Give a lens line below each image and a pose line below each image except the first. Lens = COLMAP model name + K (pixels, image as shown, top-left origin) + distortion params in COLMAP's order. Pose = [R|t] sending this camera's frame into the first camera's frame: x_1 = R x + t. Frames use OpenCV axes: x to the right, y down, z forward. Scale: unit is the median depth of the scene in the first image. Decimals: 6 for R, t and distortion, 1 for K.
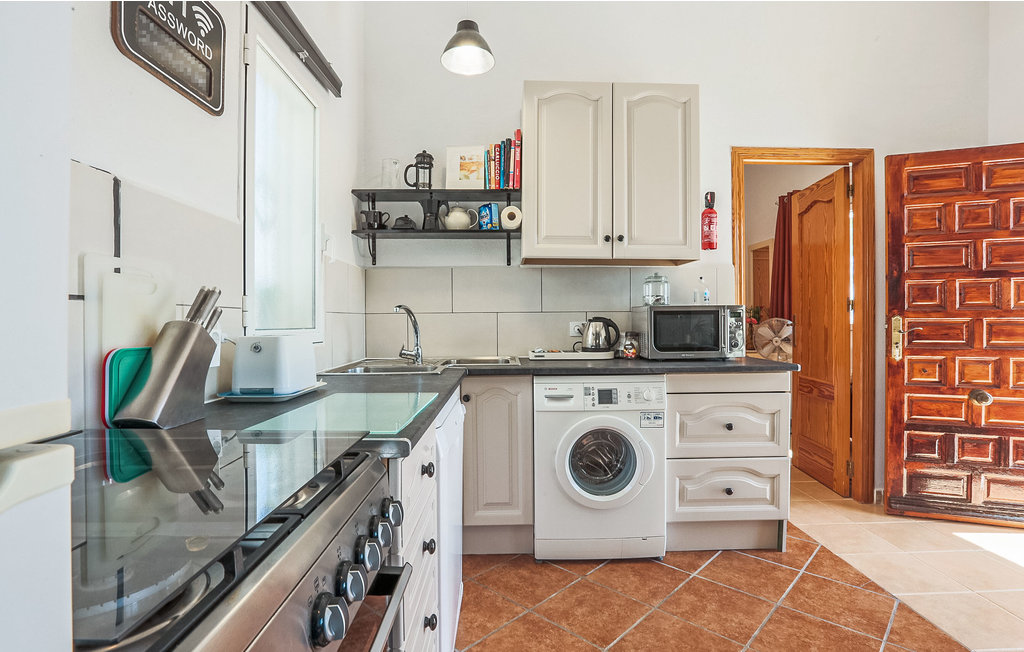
lens RADIAL K [[514.7, 0, 525.1], [0, 514.7, 316.8], [0, 0, 1]] dist [-0.055913, 0.024291]
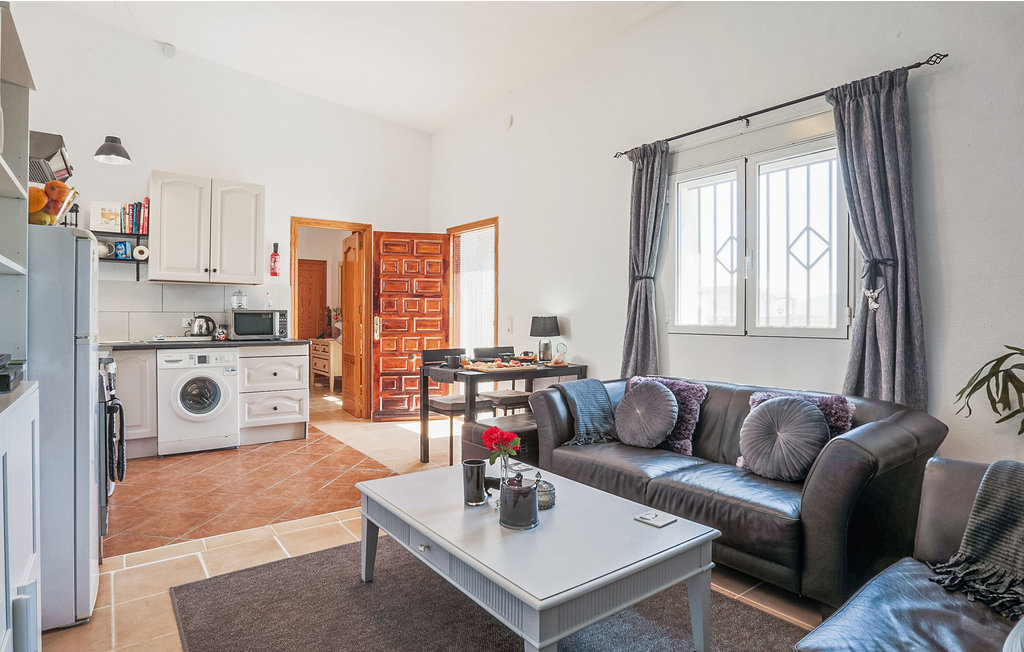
lens RADIAL K [[551.2, 0, 511.5], [0, 551.2, 322.0], [0, 0, 1]] dist [-0.094724, 0.050361]
pose [[0.819137, 0.002292, 0.573593, -0.031408], [-0.011440, 0.999858, 0.012343, -0.012044], [-0.573483, -0.016672, 0.819048, -1.007846]]
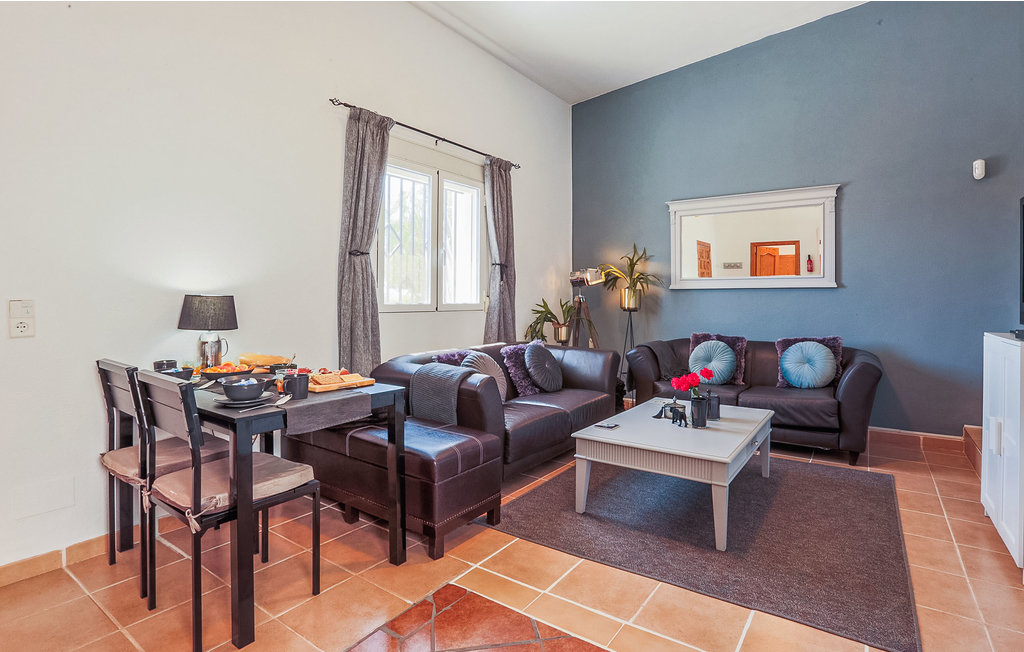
lens RADIAL K [[514.7, 0, 525.1], [0, 514.7, 316.8], [0, 0, 1]] dist [-0.055913, 0.024291]
pose [[-0.799729, -0.022089, 0.599955, 0.035431], [-0.007979, 0.999626, 0.026169, 0.000726], [-0.600308, 0.016142, -0.799606, 0.673470]]
